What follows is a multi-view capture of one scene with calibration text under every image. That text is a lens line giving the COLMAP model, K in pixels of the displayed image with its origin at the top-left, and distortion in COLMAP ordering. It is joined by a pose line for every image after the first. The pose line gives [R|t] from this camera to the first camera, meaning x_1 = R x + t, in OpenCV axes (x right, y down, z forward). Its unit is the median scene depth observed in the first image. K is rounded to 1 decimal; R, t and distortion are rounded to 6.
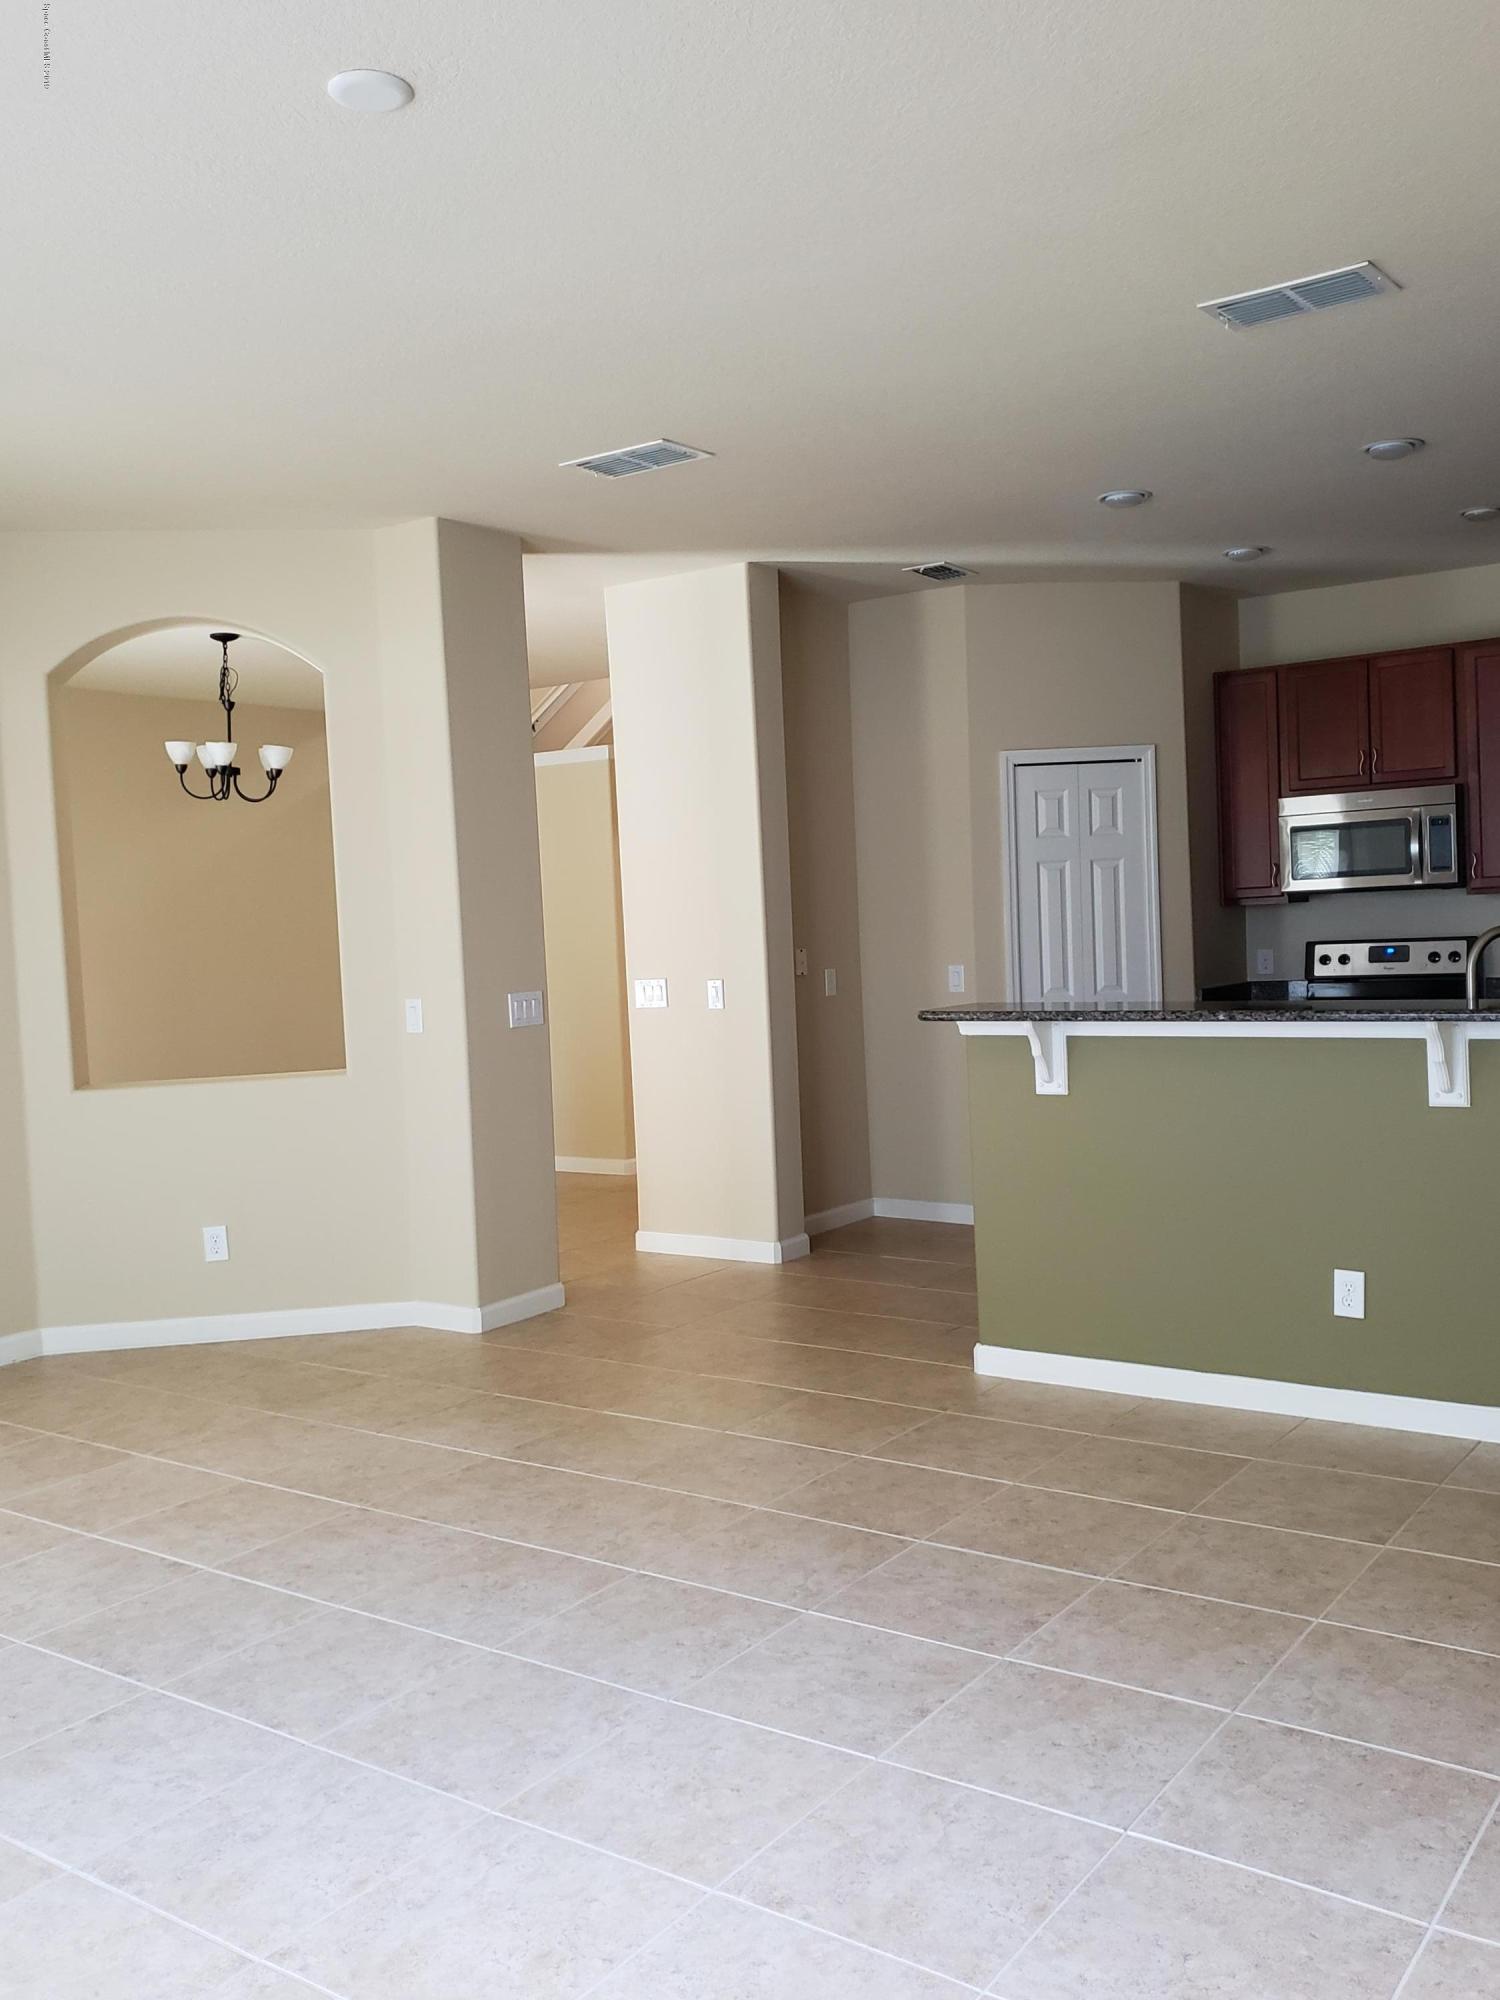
lens RADIAL K [[1528.5, 0, 750.0], [0, 1528.5, 1000.0], [0, 0, 1]] dist [0.111612, -0.243215]
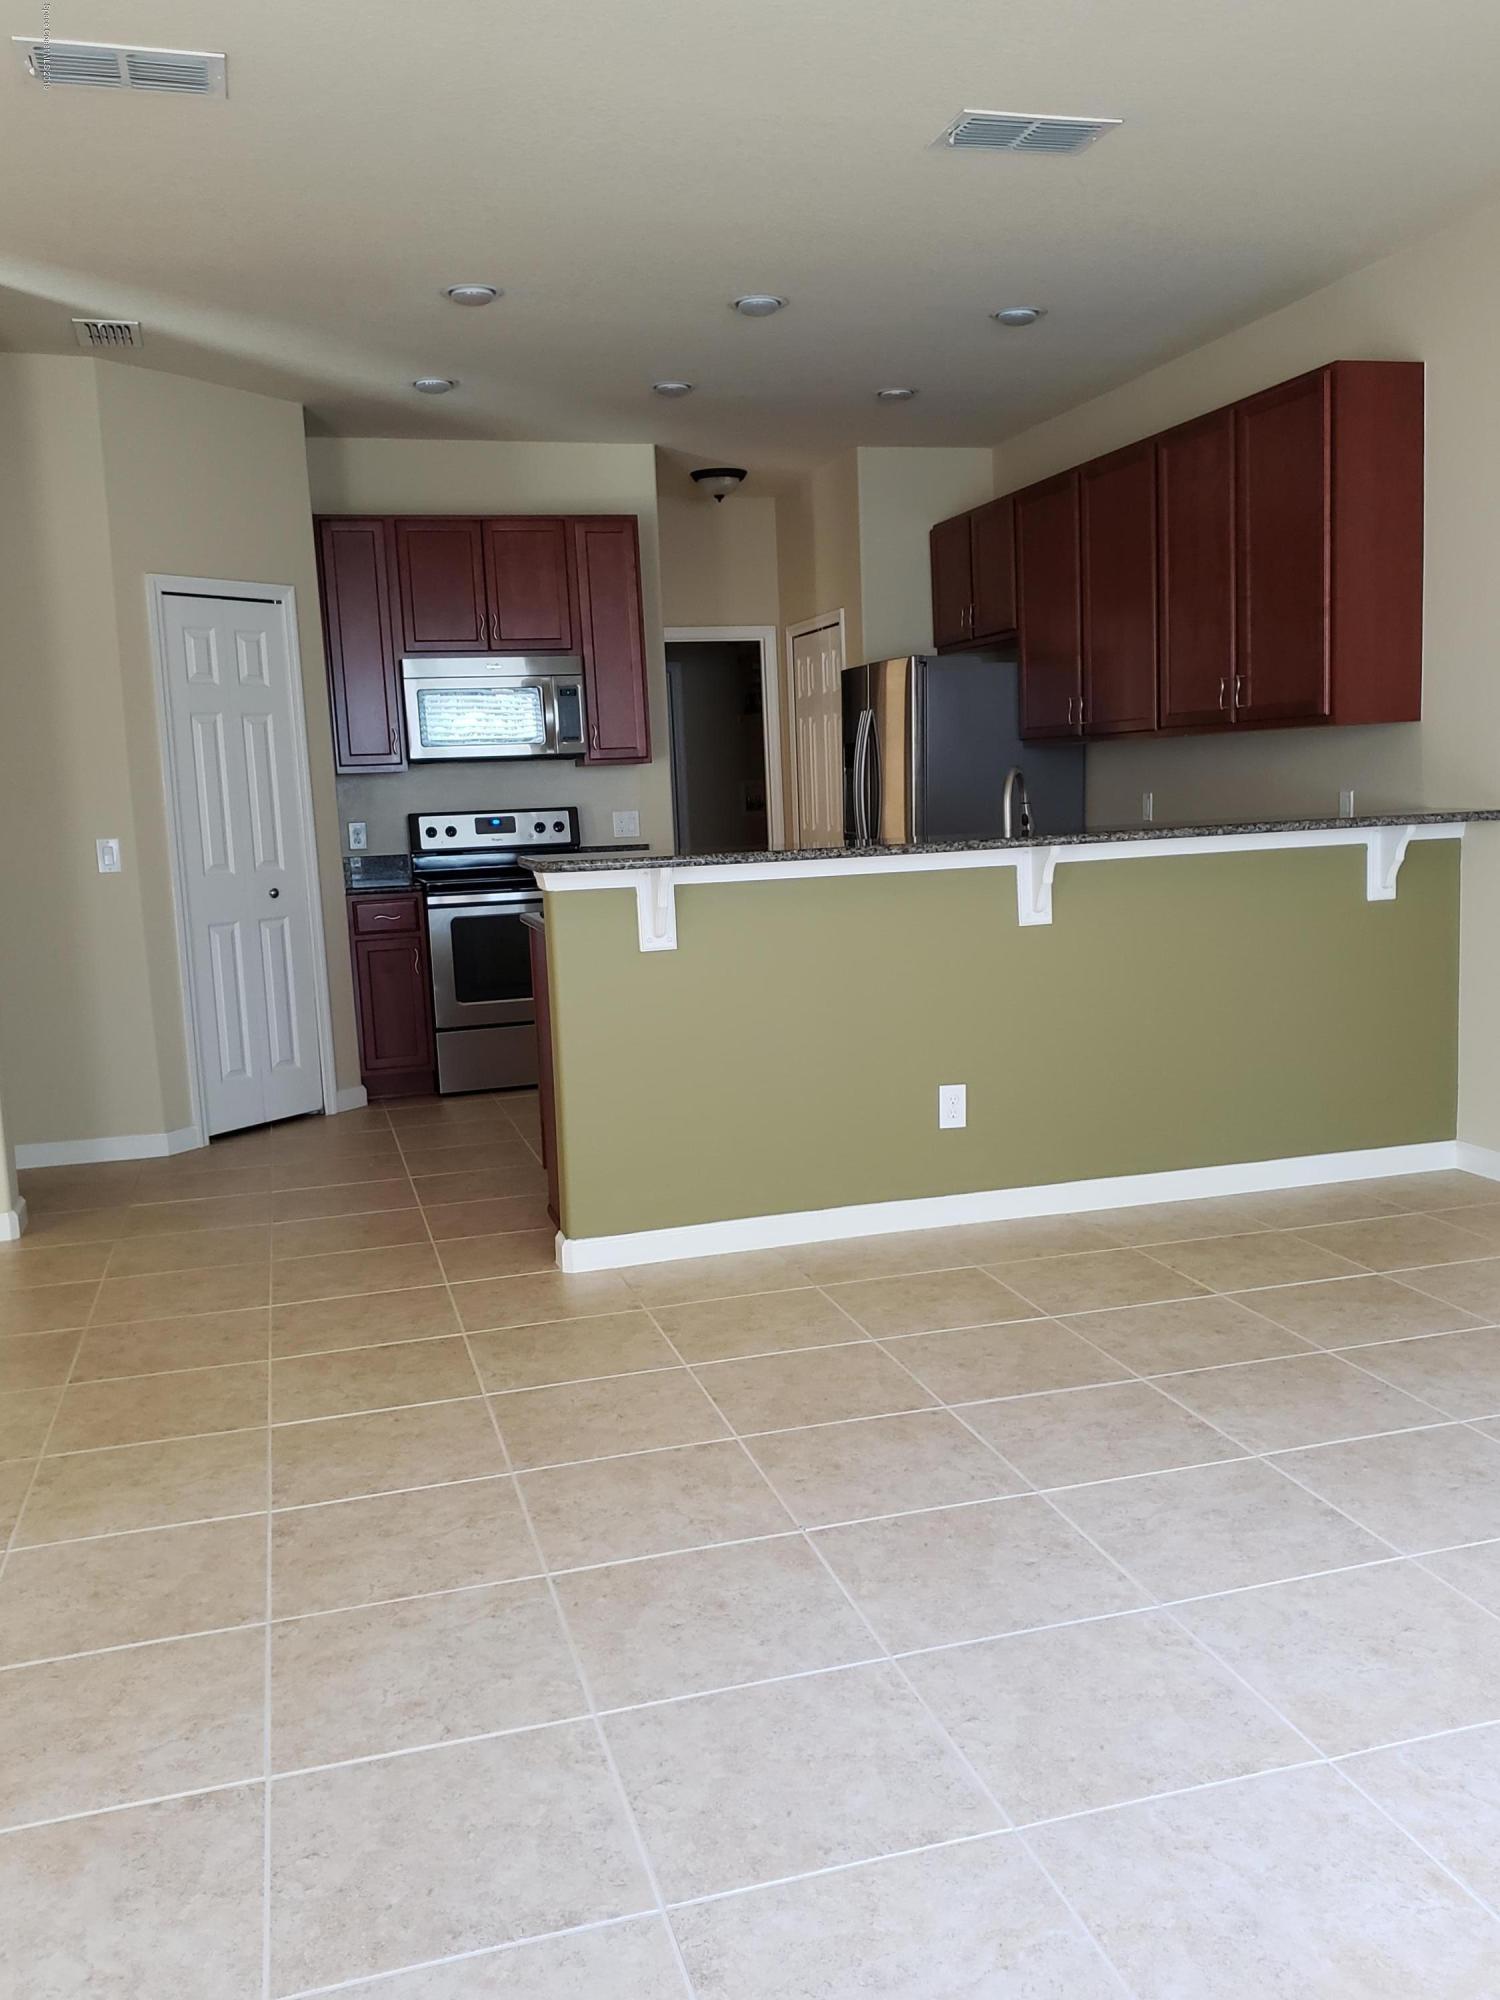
lens RADIAL K [[1594.9, 0, 750.0], [0, 1594.9, 1000.0], [0, 0, 1]] dist [0.141156, -0.352047]
pose [[0.673221, -0.089514, 0.734003, -0.521973], [0.047913, 0.995840, 0.077500, 0.022286], [-0.737887, -0.017007, 0.674710, 0.353100]]
